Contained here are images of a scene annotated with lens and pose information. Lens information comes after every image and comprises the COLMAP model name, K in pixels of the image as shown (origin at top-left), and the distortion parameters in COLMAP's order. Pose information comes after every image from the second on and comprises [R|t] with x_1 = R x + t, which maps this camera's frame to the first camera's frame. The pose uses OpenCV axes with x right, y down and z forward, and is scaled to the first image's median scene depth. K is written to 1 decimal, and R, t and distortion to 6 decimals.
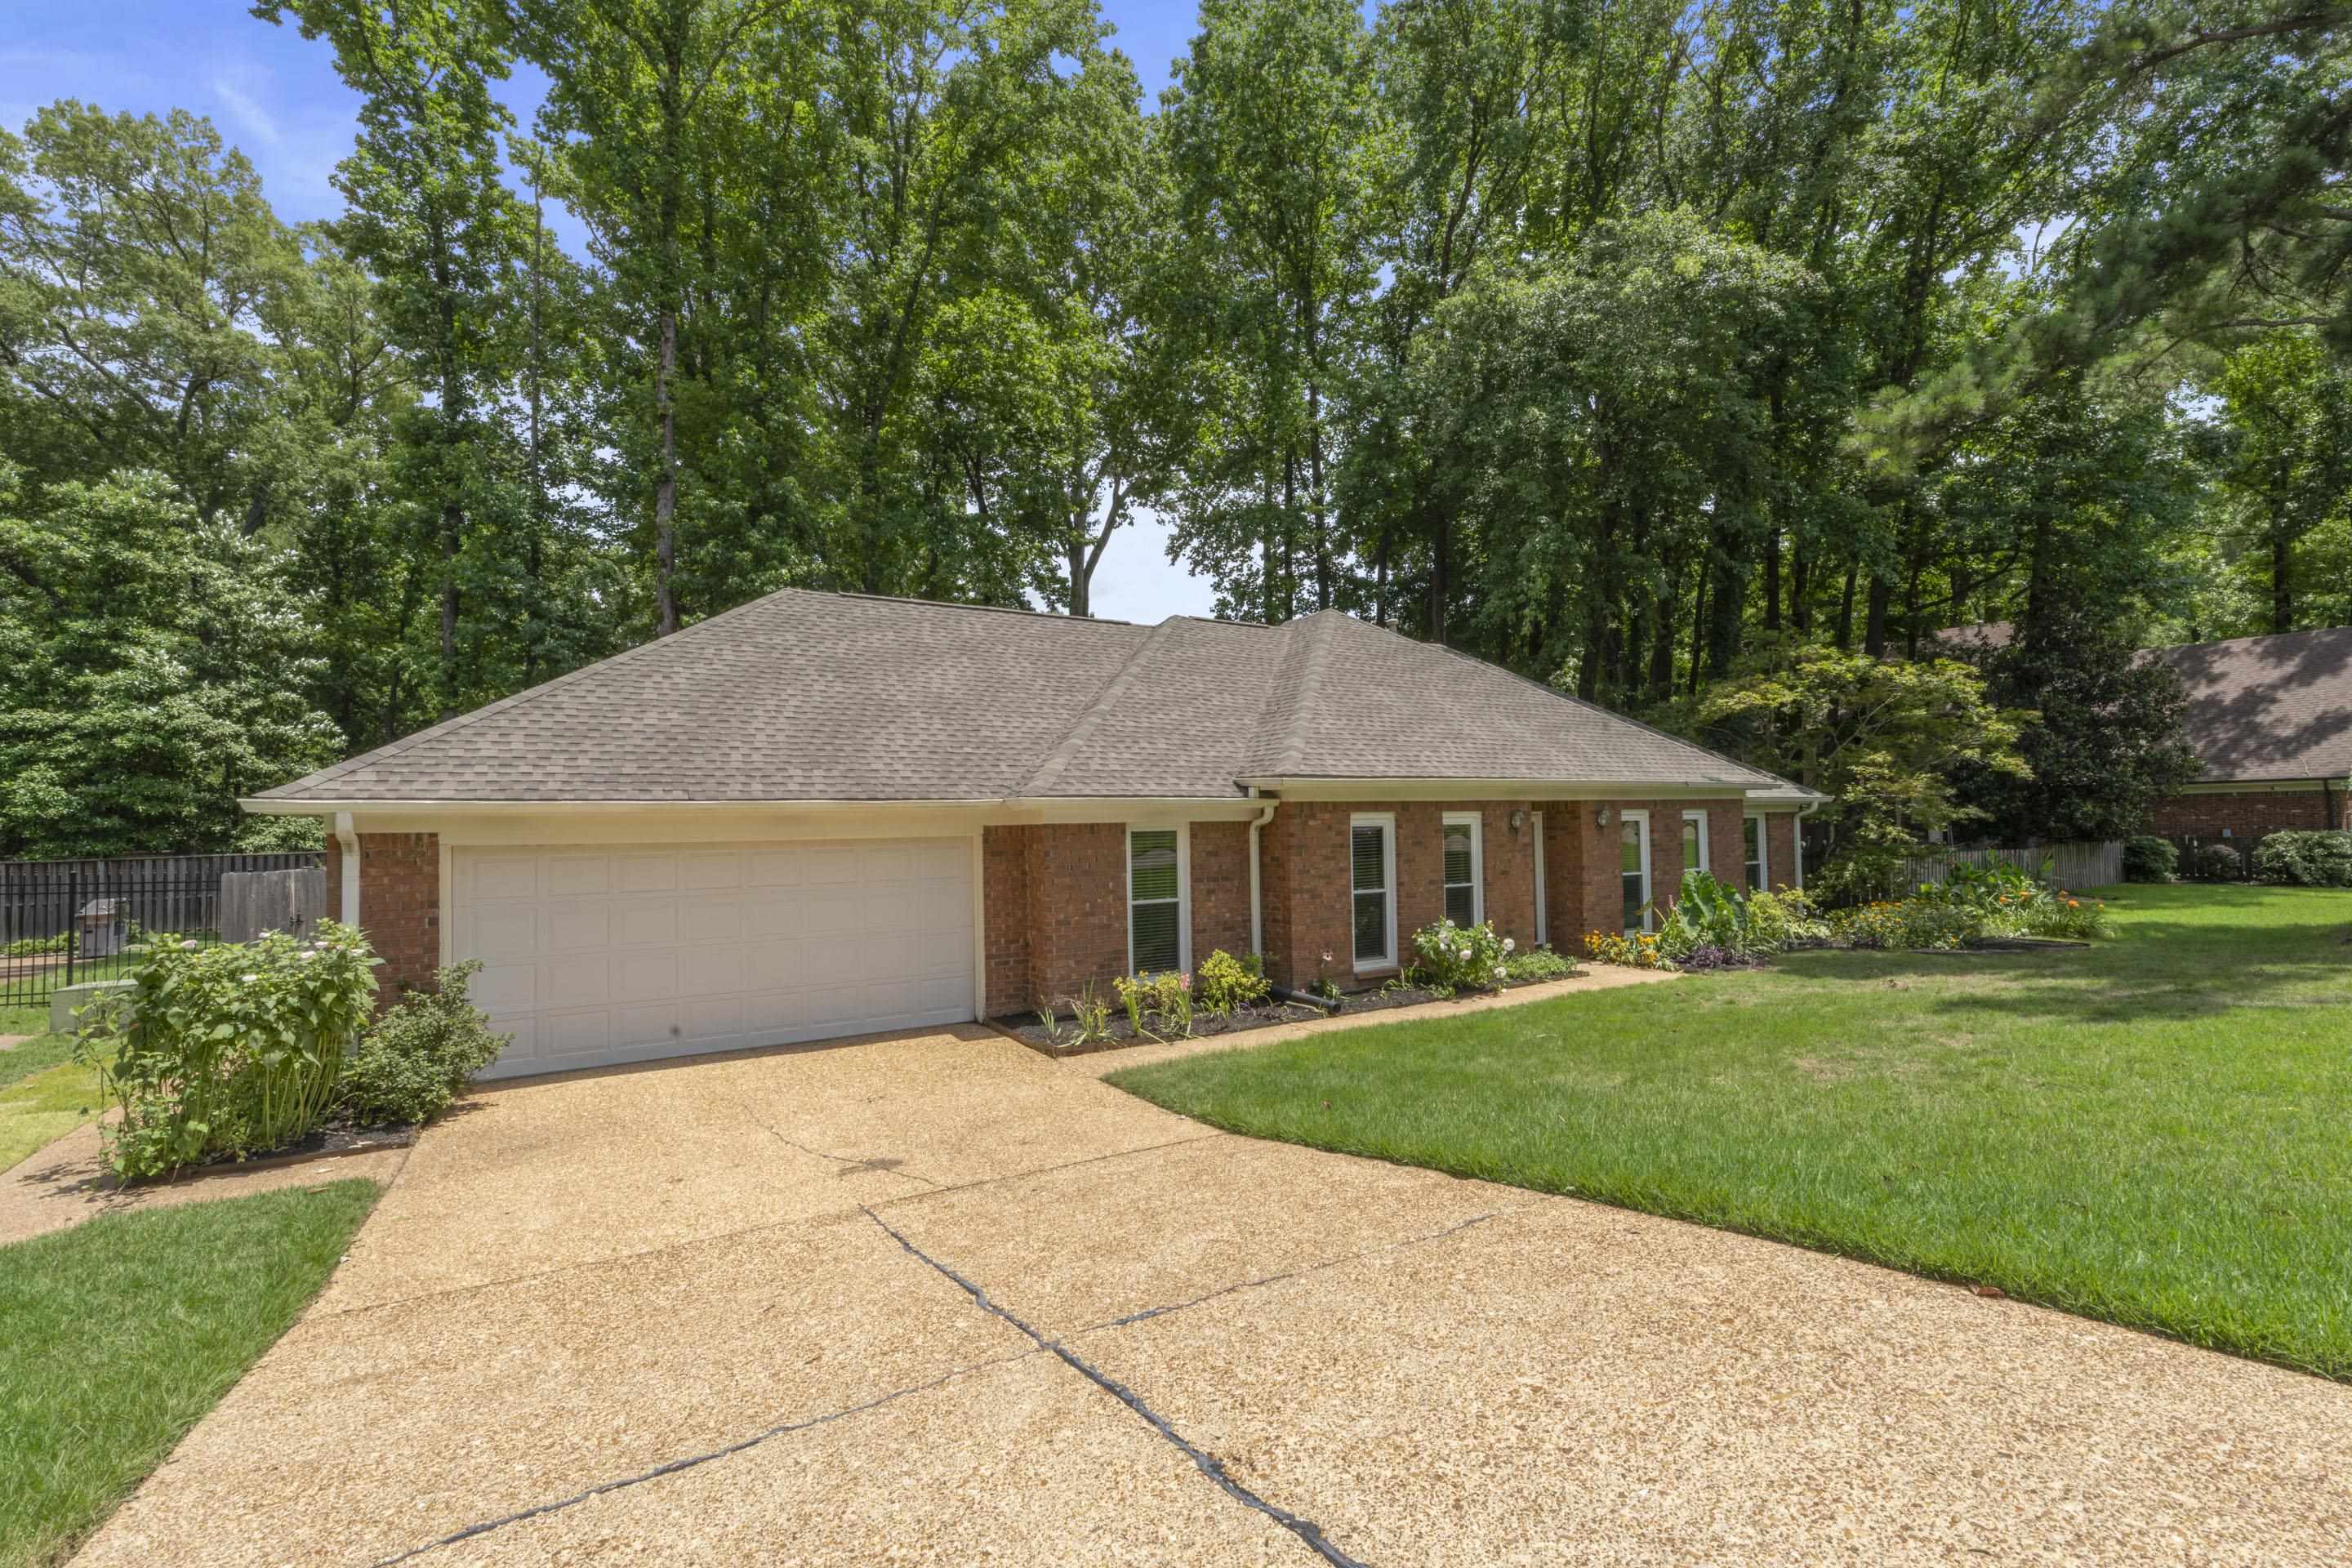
lens RADIAL K [[962.8, 0, 1189.2], [0, 962.8, 790.1], [0, 0, 1]] dist [0.003338, -0.001016]
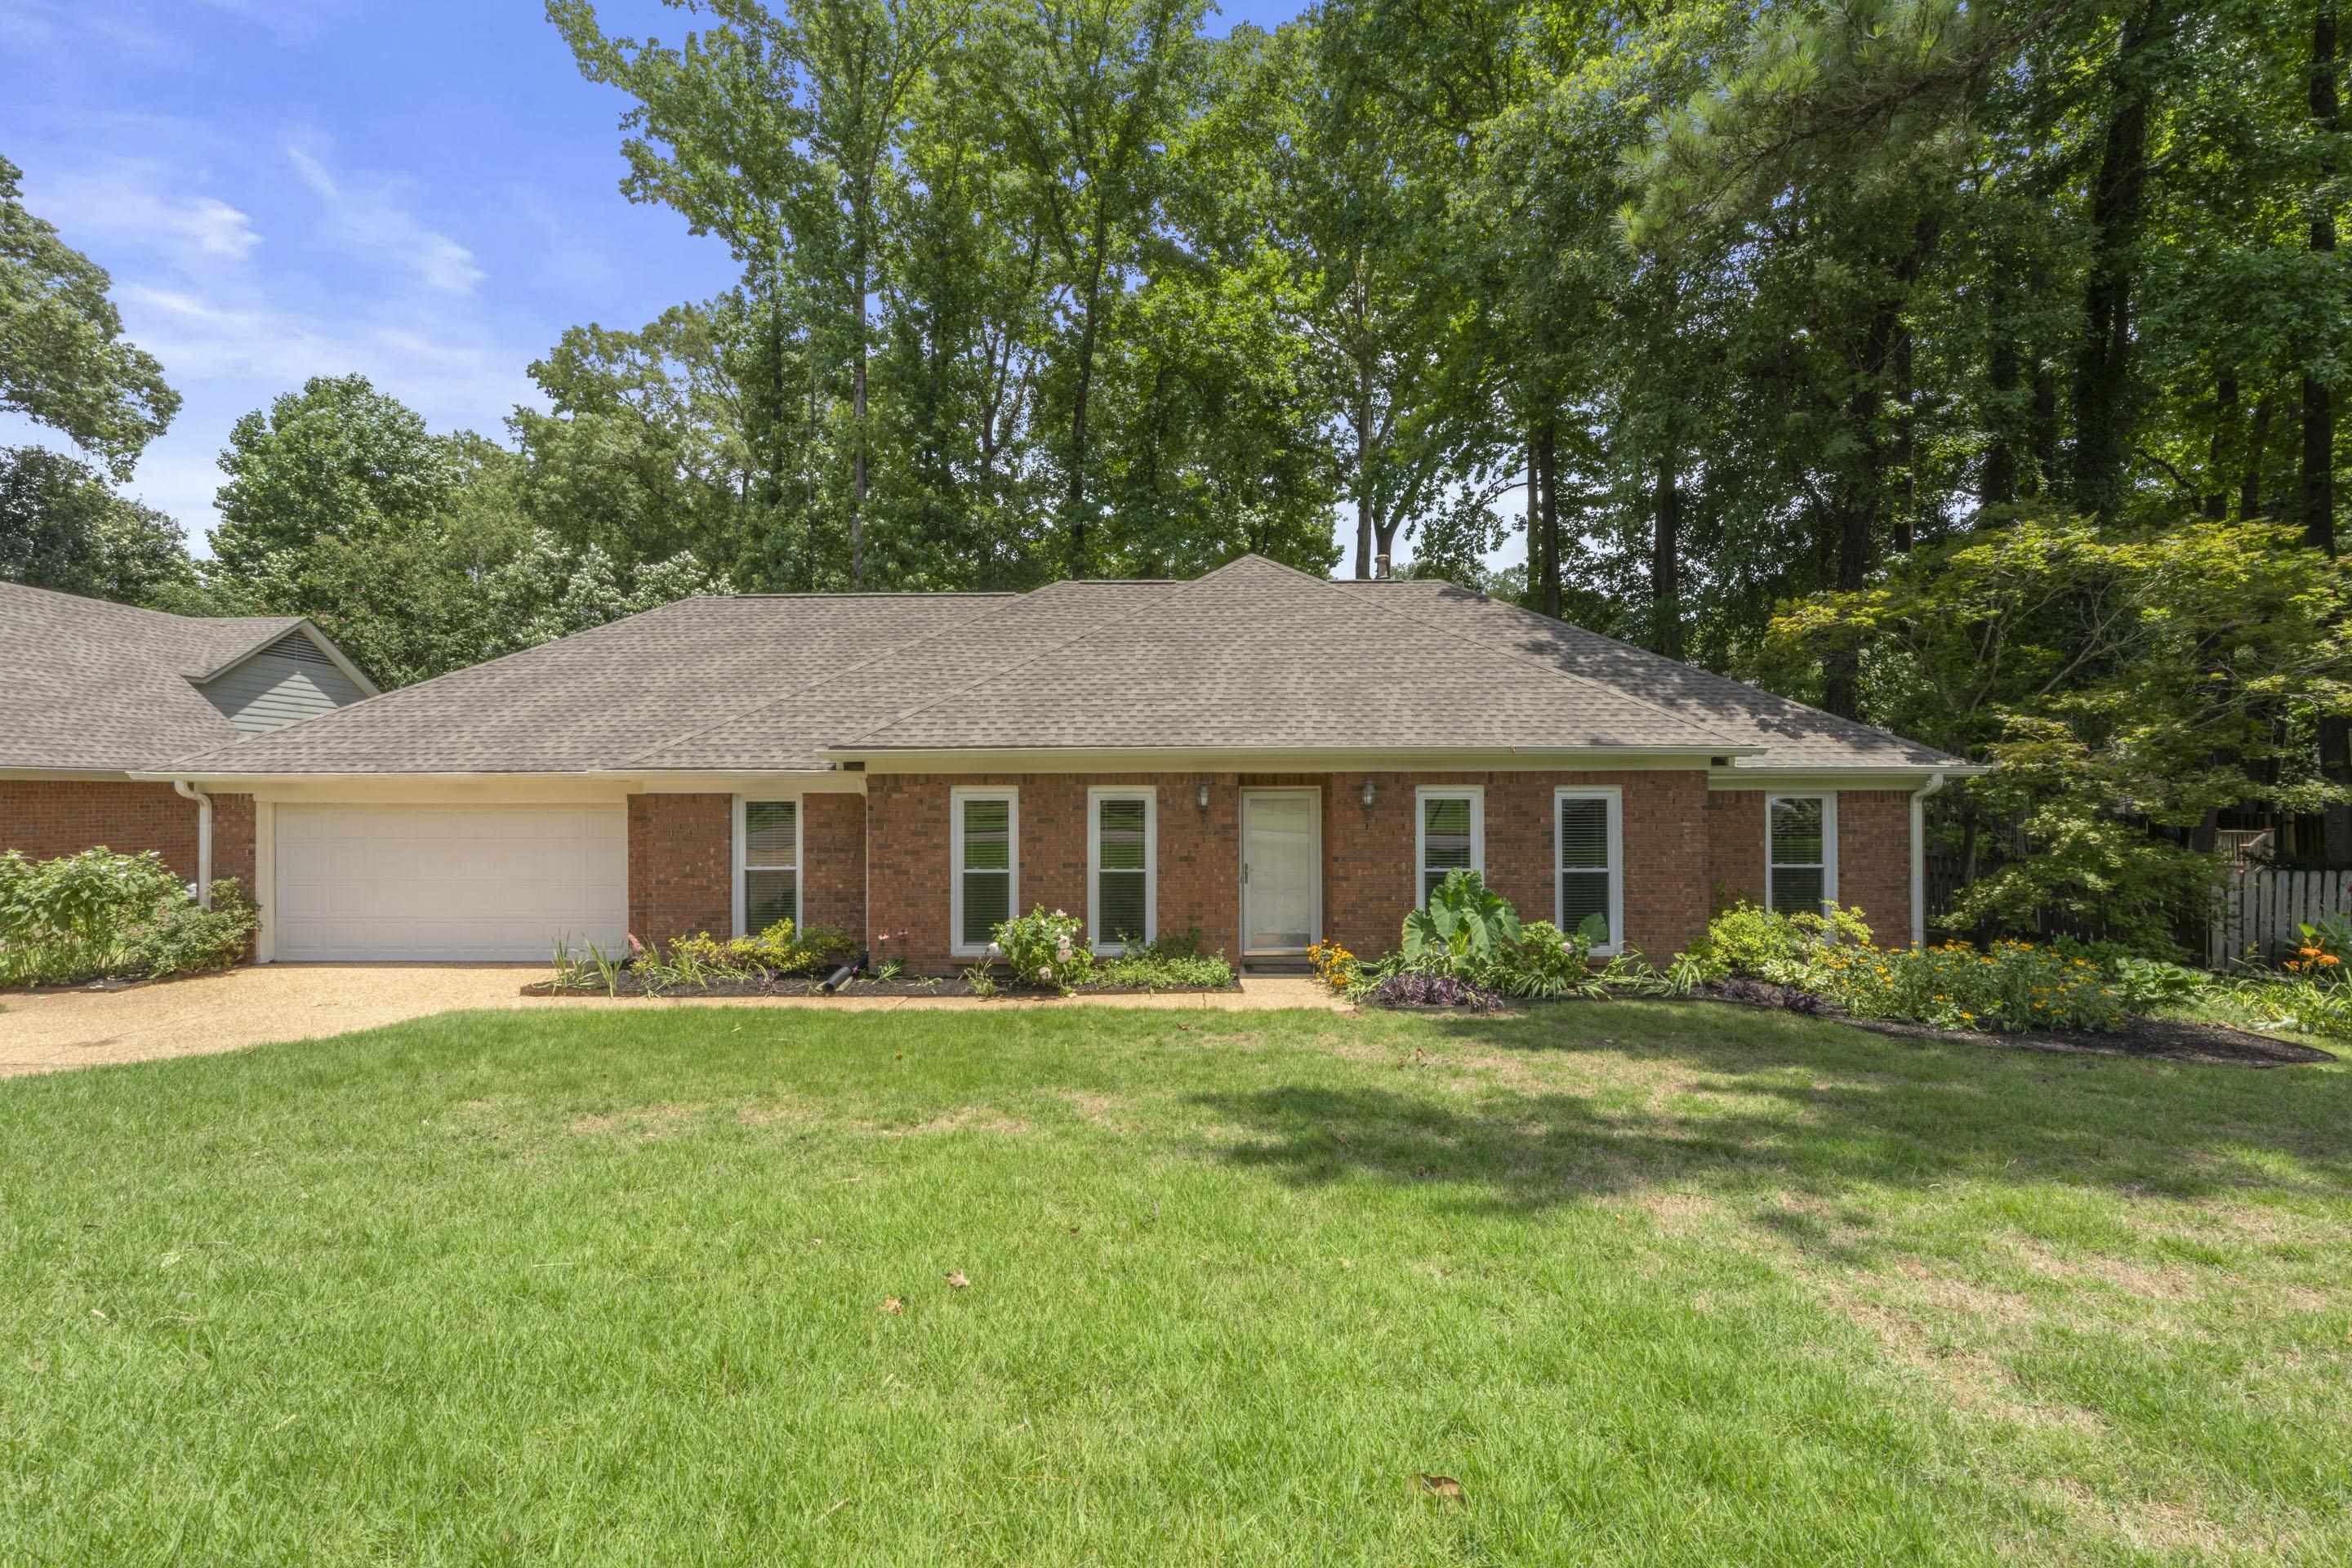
lens RADIAL K [[962.8, 0, 1182.2], [0, 962.8, 783.6], [0, 0, 1]] dist [0.003338, -0.001016]
pose [[0.852718, 0.008525, -0.522302, 0.766842], [0.006017, 0.999640, 0.026140, -0.001596], [0.522337, -0.025433, 0.852360, 0.291411]]
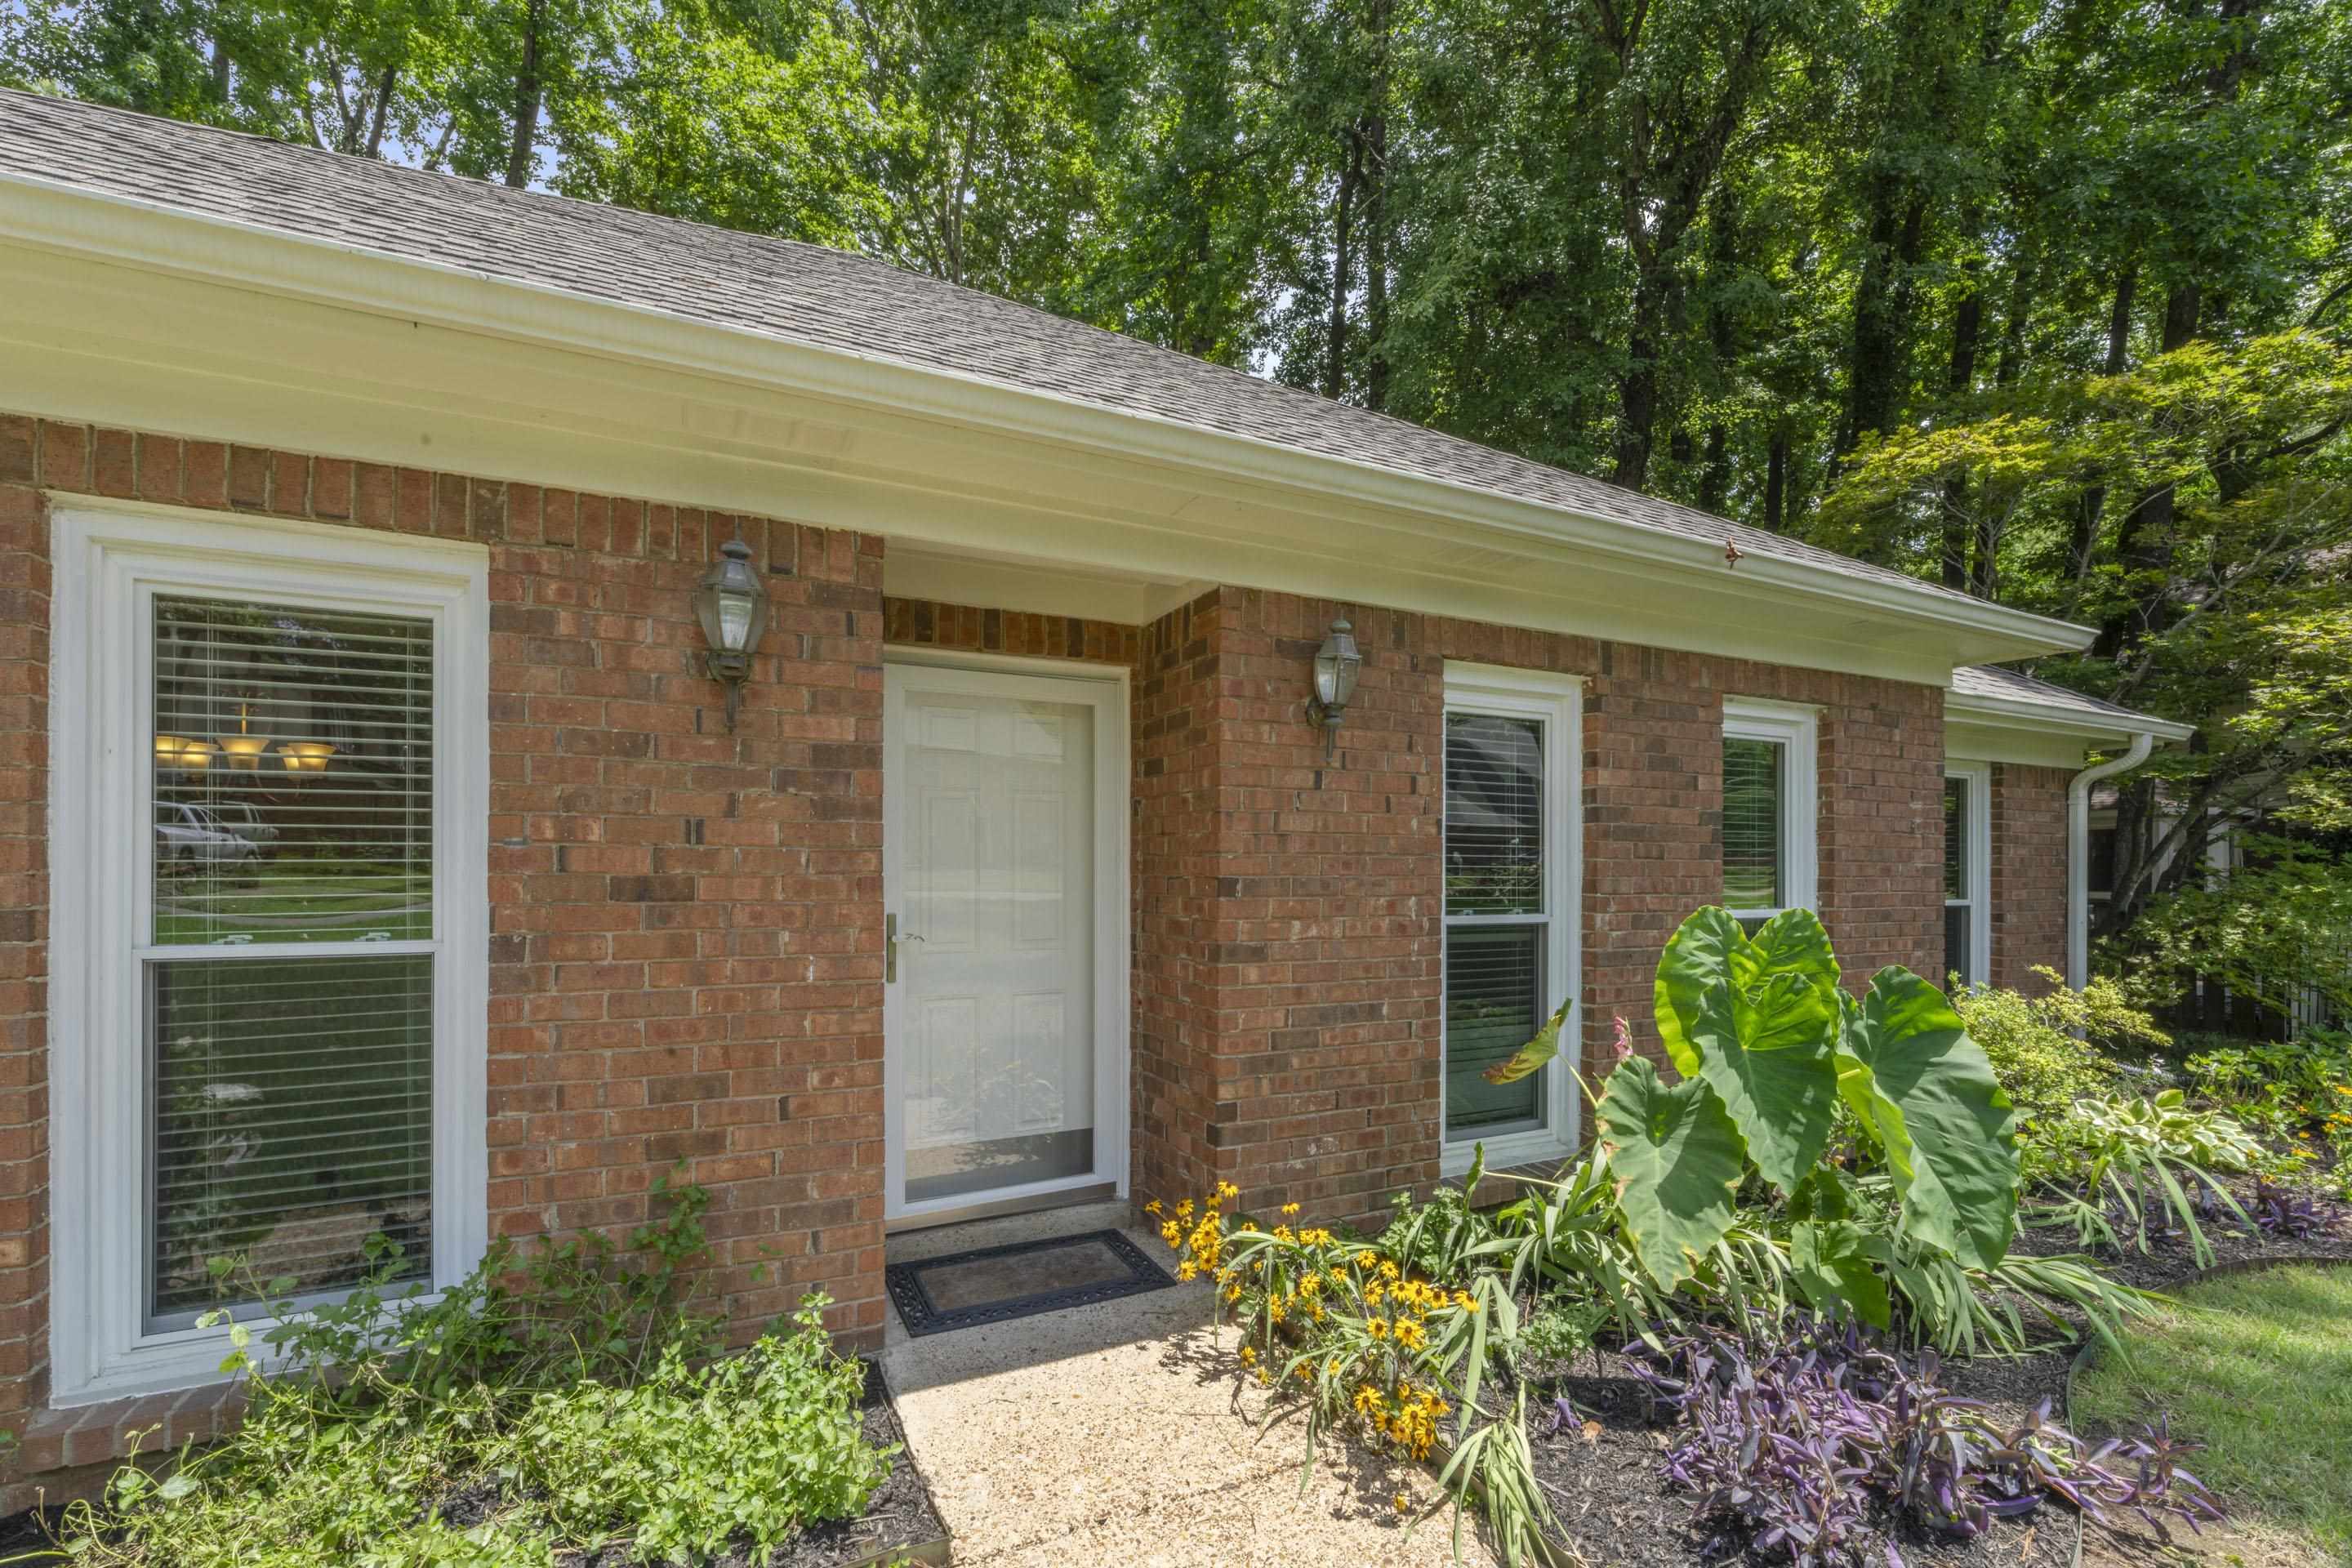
lens RADIAL K [[962.8, 0, 1154.4], [0, 962.8, 857.5], [0, 0, 1]] dist [0.003338, -0.001016]
pose [[0.994411, 0.020090, -0.103647, 0.447752], [-0.017591, 0.999533, 0.024968, 0.074222], [0.104101, -0.023005, 0.994301, 0.835657]]
